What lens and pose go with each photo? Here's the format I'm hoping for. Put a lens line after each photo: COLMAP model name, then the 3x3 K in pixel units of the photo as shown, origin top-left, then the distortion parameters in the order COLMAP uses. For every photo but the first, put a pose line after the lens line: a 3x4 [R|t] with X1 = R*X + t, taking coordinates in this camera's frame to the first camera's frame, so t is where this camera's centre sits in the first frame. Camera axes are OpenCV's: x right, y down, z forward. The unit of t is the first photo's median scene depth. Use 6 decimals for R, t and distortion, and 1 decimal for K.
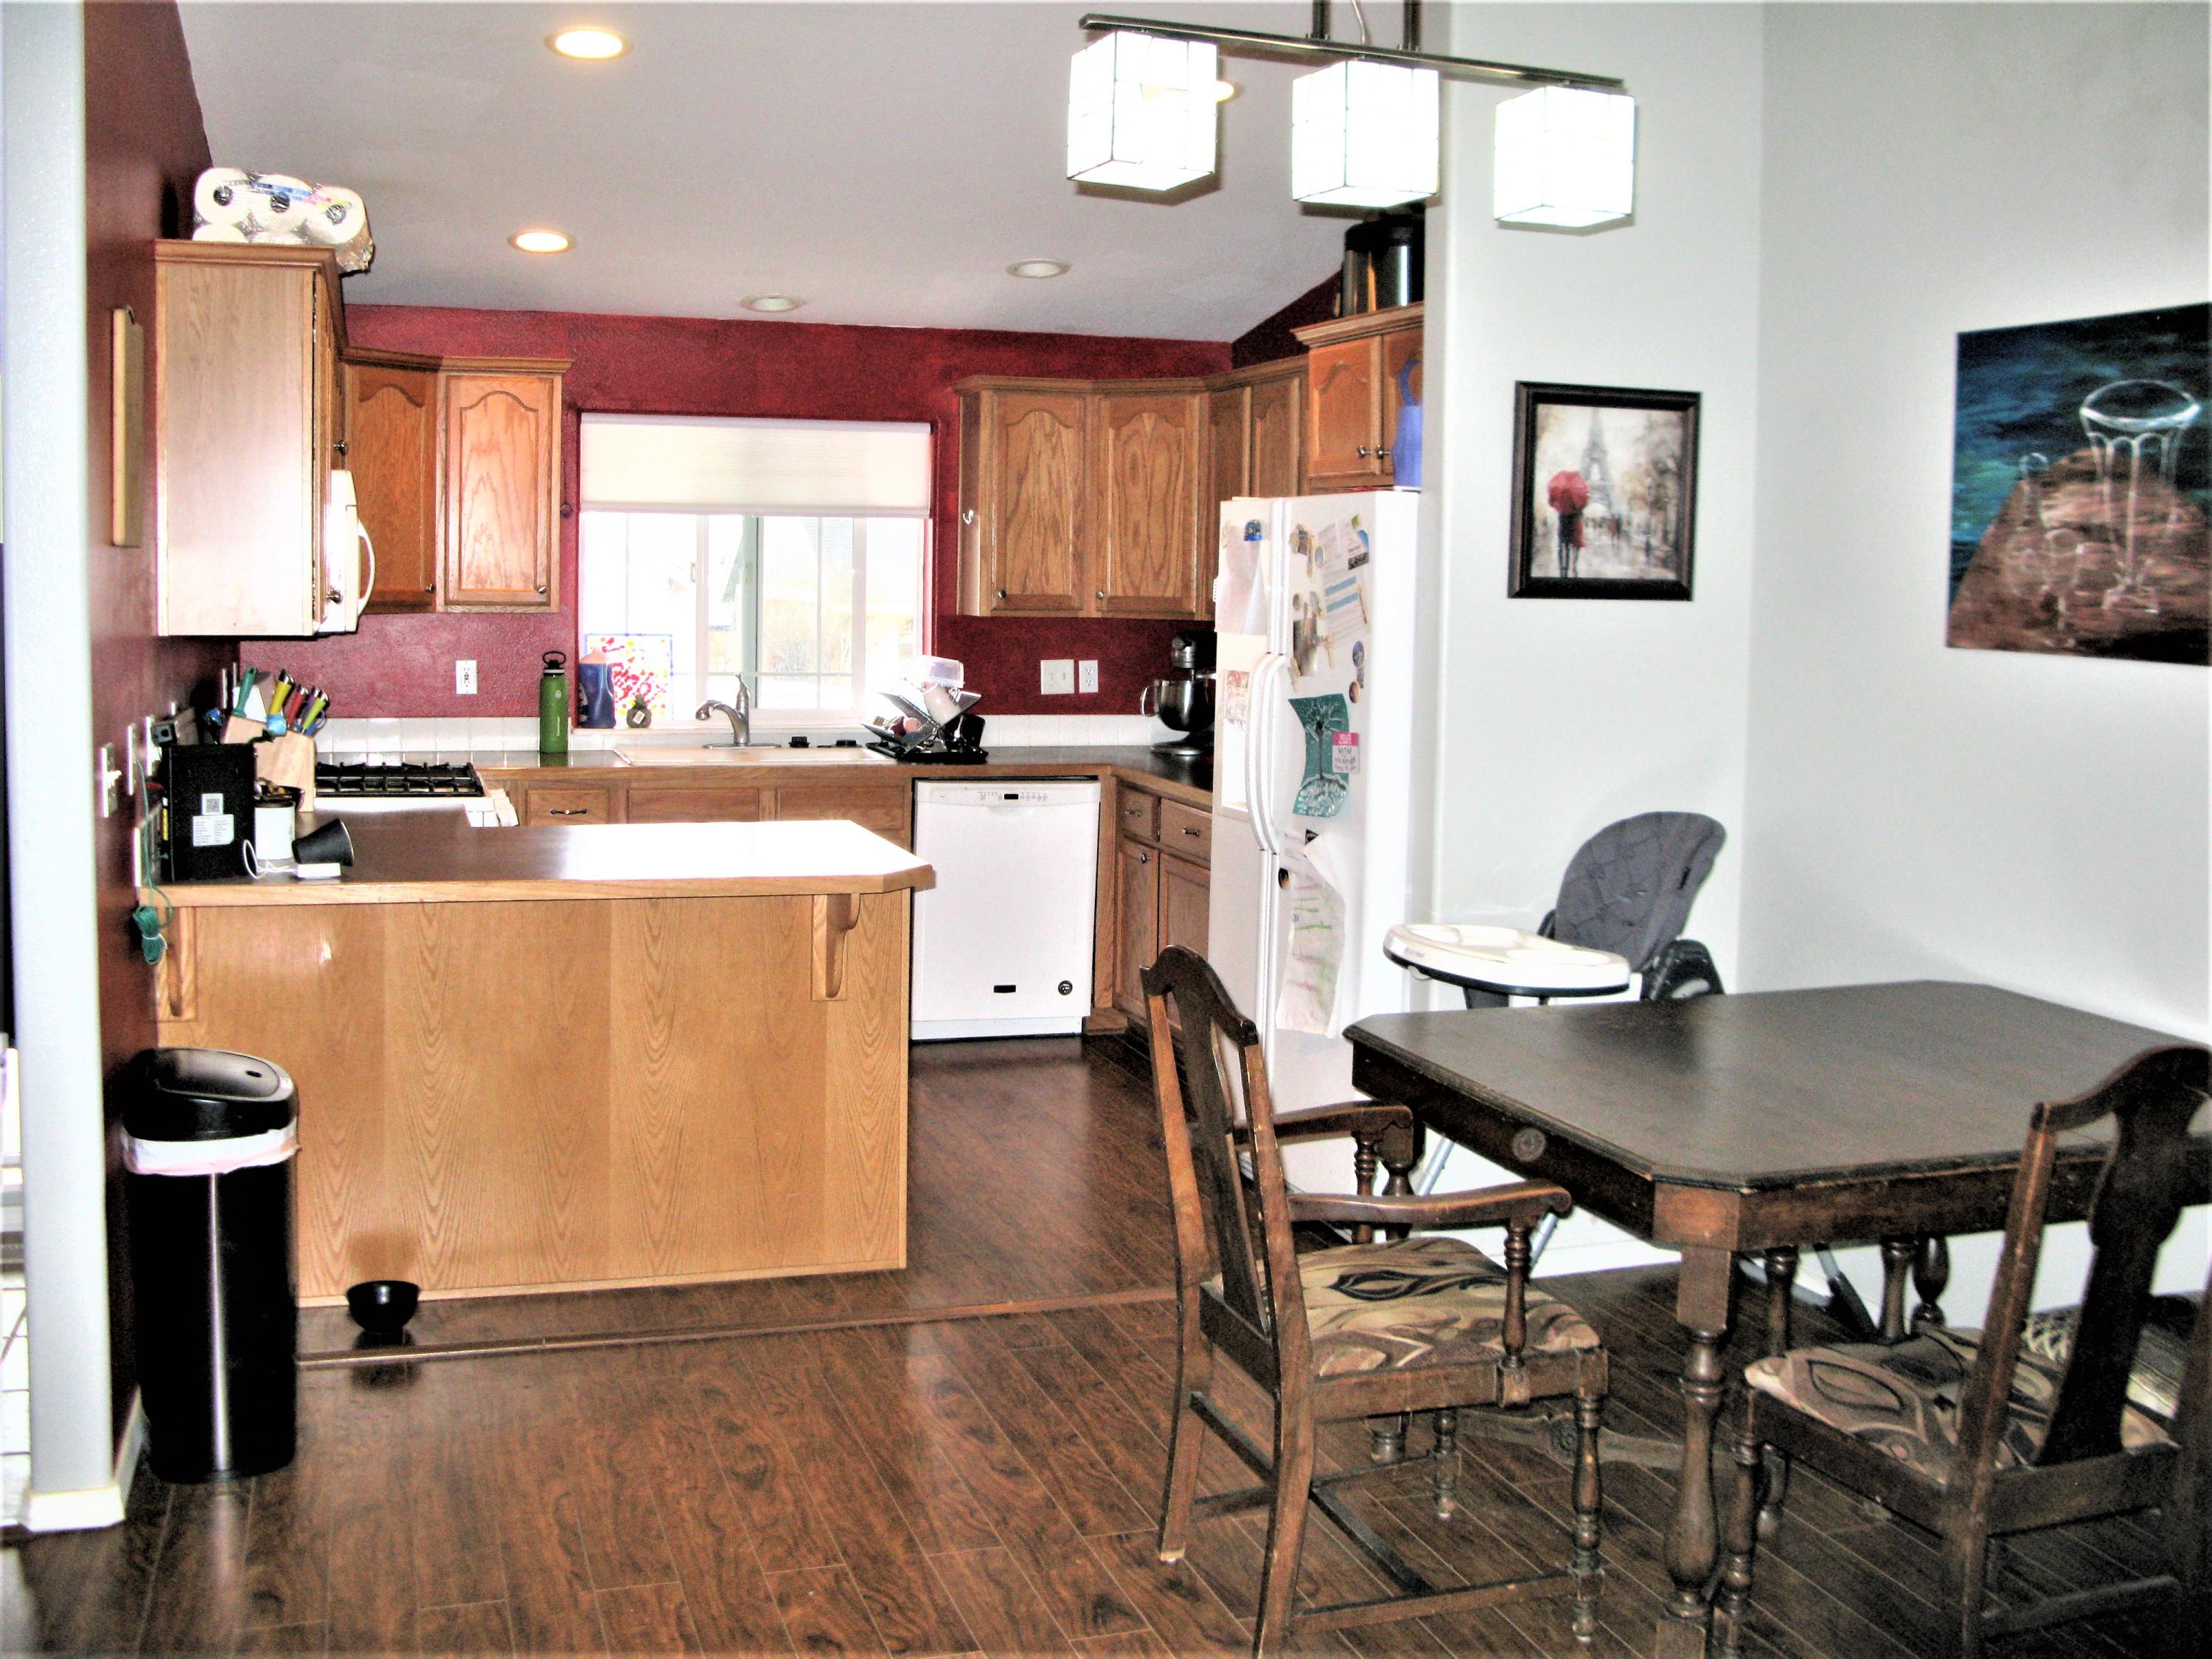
lens RADIAL K [[2229.6, 0, 1110.4], [0, 2229.6, 829.6], [0, 0, 1]] dist [-0.111186, 0.000000]
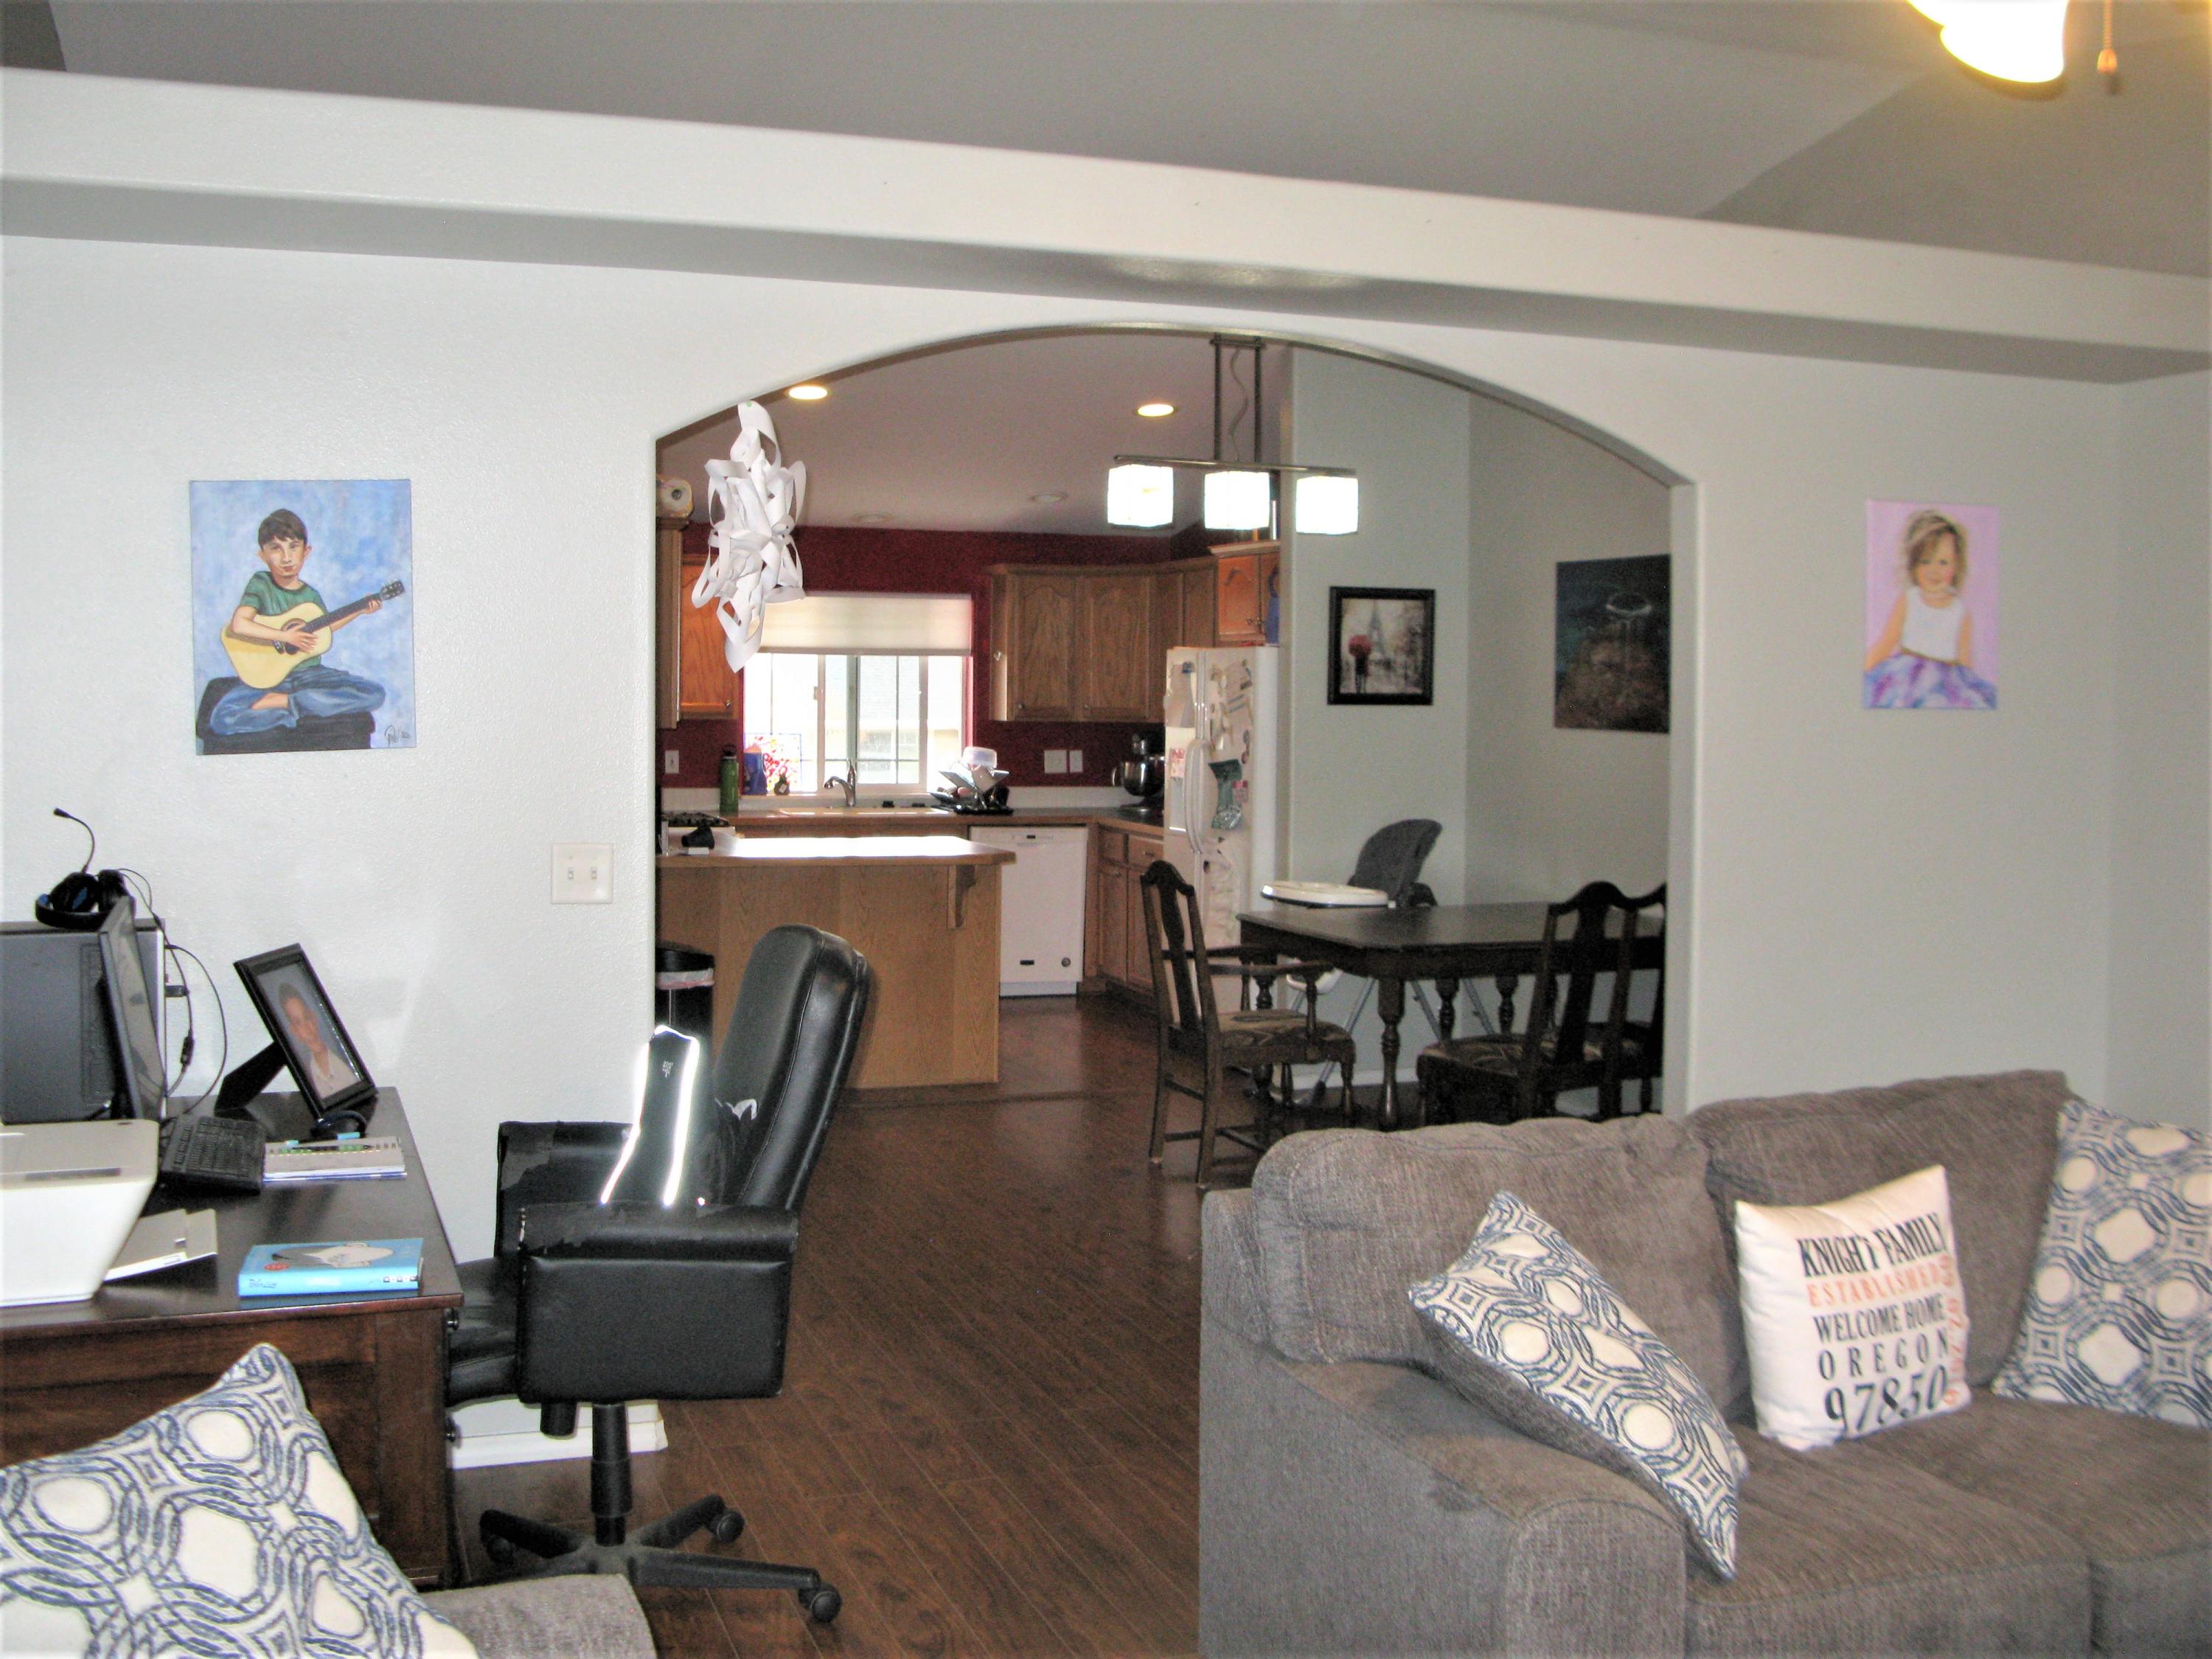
lens RADIAL K [[2229.6, 0, 1102.3], [0, 2229.6, 827.0], [0, 0, 1]] dist [-0.111186, 0.000000]
pose [[0.999539, -0.008189, 0.029222, -0.053900], [0.009744, 0.998521, -0.053485, 0.082704], [-0.028741, 0.053745, 0.998141, -0.732169]]
